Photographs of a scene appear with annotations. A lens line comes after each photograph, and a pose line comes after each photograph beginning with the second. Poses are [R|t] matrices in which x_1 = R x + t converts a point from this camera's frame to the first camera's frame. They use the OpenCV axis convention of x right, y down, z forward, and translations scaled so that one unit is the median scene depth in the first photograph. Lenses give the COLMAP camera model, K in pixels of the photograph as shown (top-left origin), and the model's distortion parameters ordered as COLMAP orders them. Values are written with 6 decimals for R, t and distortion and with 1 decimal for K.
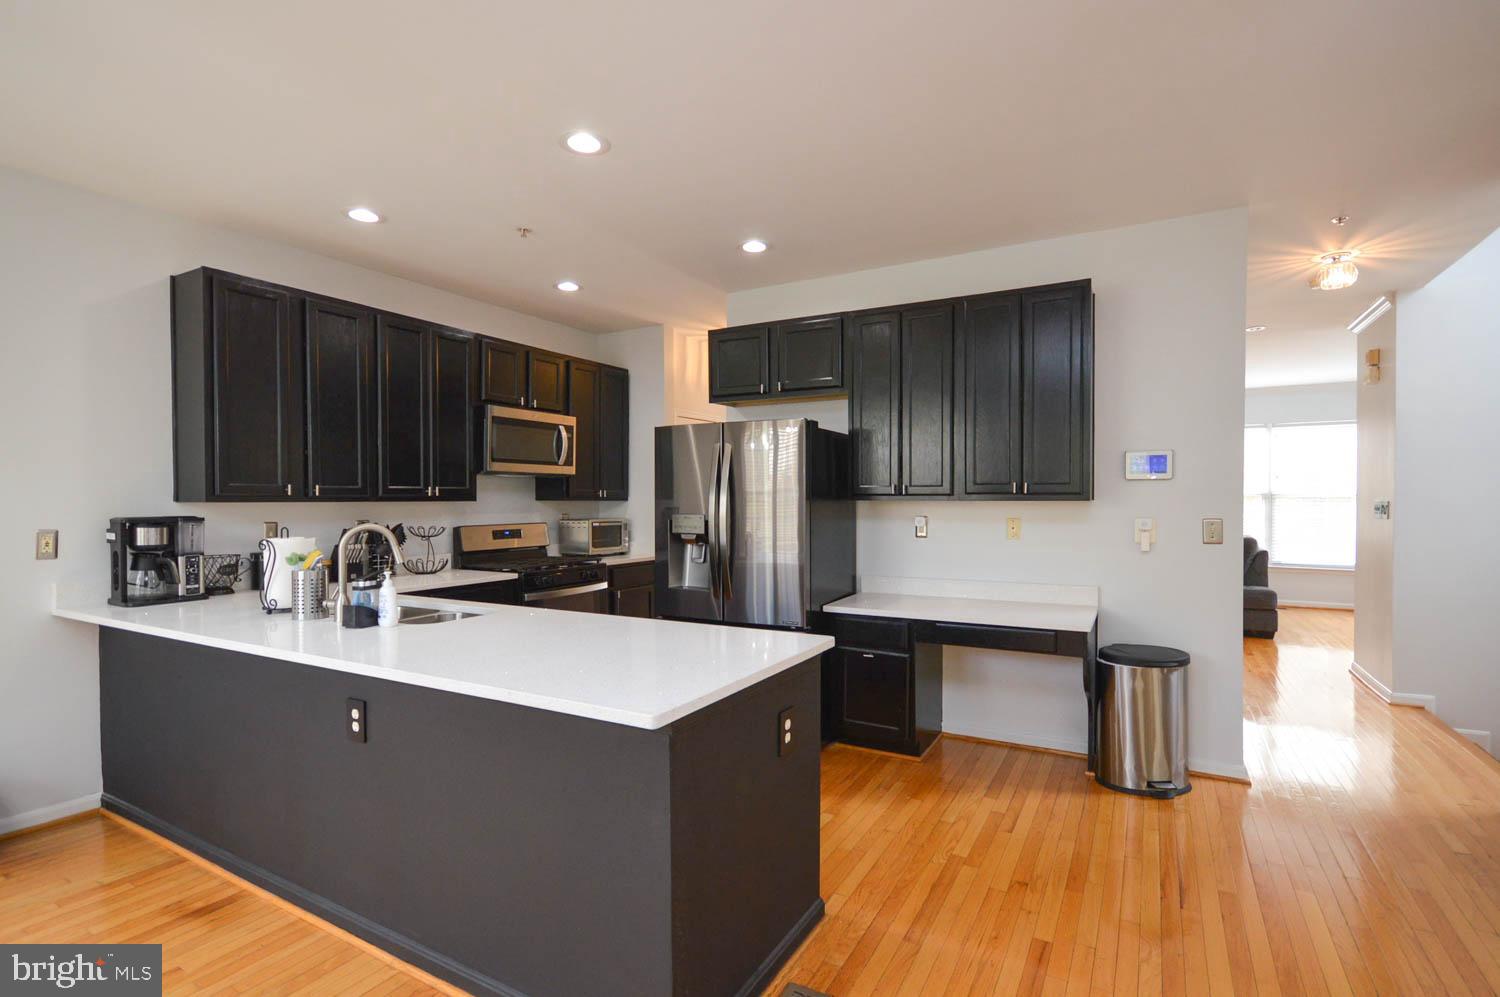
lens RADIAL K [[706.4, 0, 726.5], [0, 706.4, 504.4], [0, 0, 1]] dist [0.001353, 0.000385]
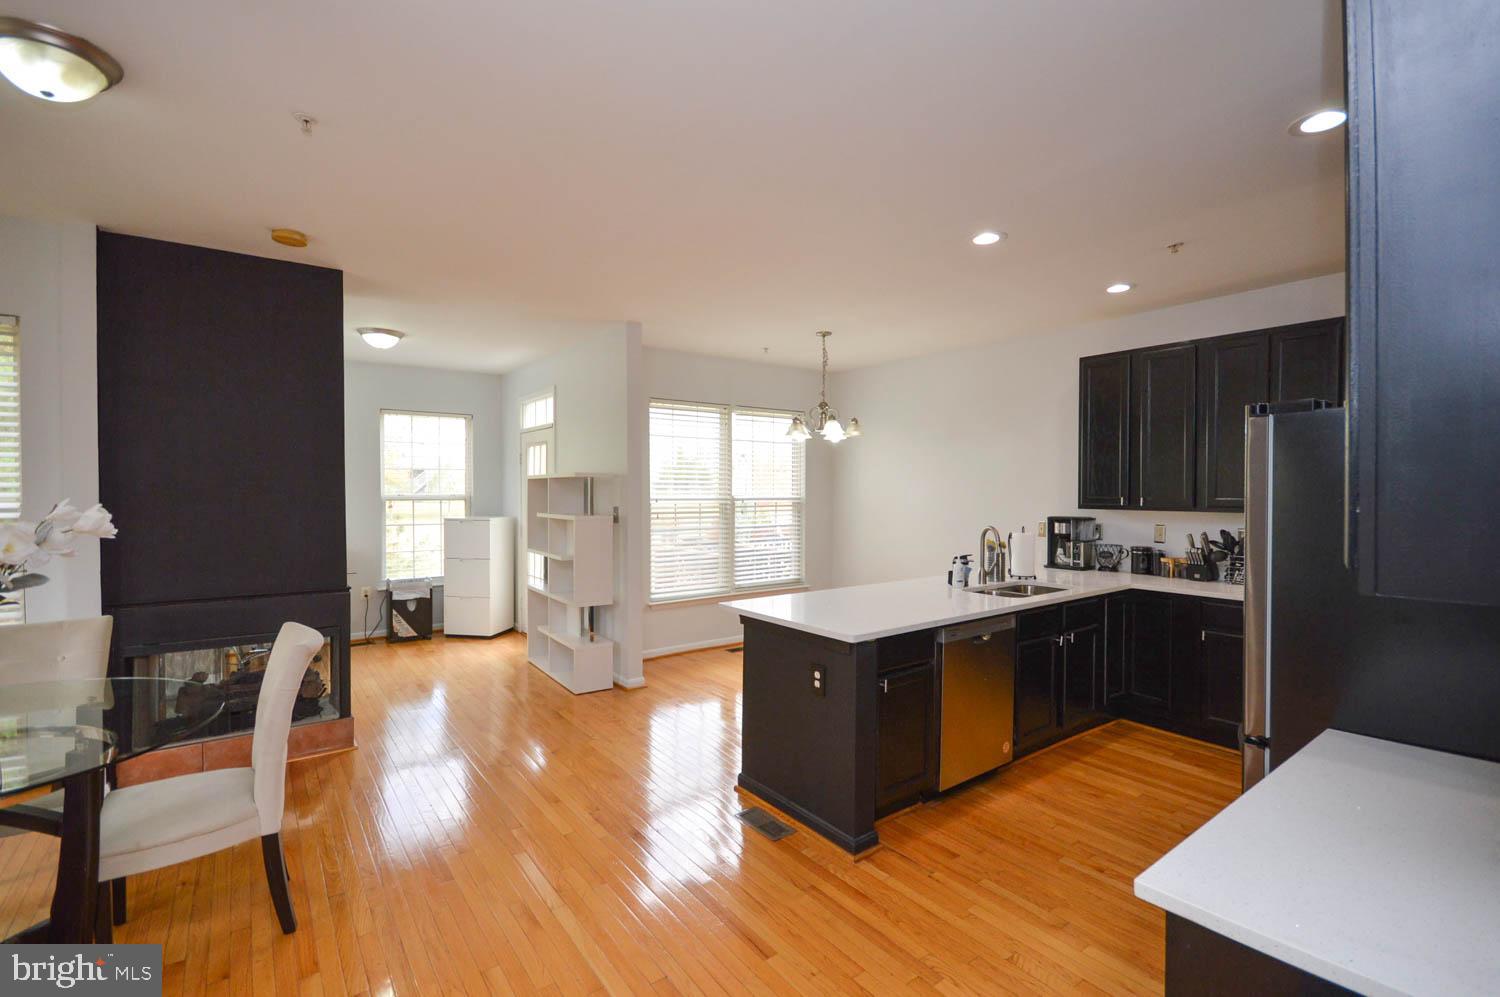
lens RADIAL K [[648.9, 0, 754.4], [0, 648.9, 499.8], [0, 0, 1]] dist [-0.000131, 0.000303]
pose [[-0.374872, 0.018098, -0.926900, 0.818160], [-0.001629, 0.999795, 0.020180, -0.048035], [0.927075, 0.009075, -0.374765, 0.817949]]
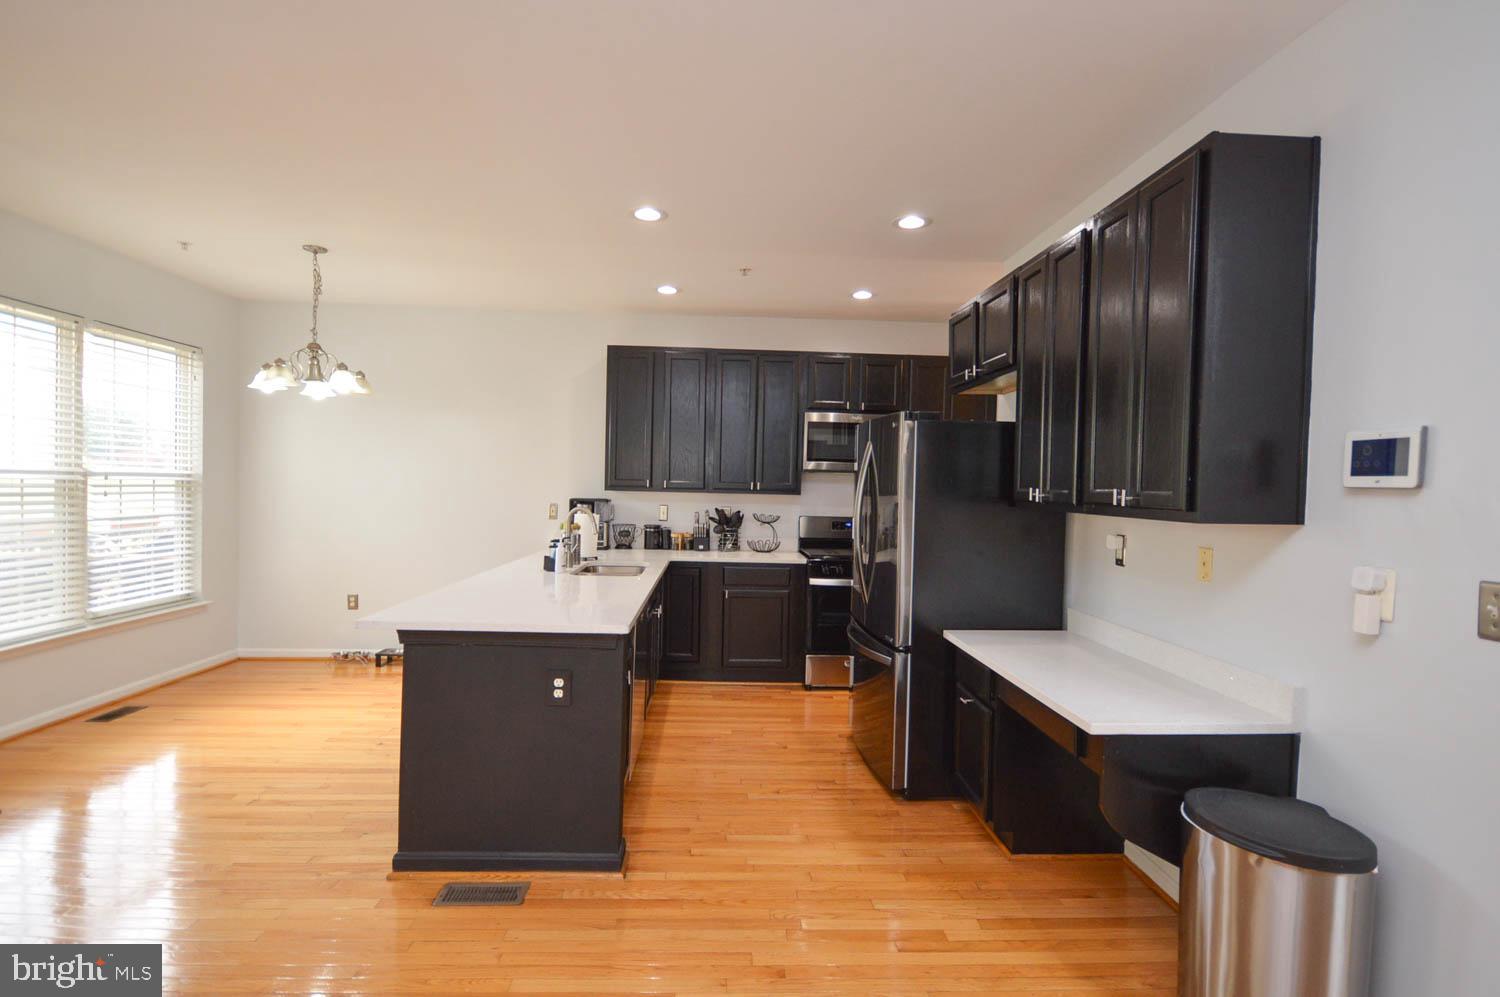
lens RADIAL K [[706.4, 0, 726.1], [0, 706.4, 500.0], [0, 0, 1]] dist [0.001353, 0.000385]
pose [[0.527890, 0.034126, -0.848627, 0.750589], [-0.028494, 0.999342, 0.022462, -0.024529], [0.848834, 0.012324, 0.528515, 0.351945]]
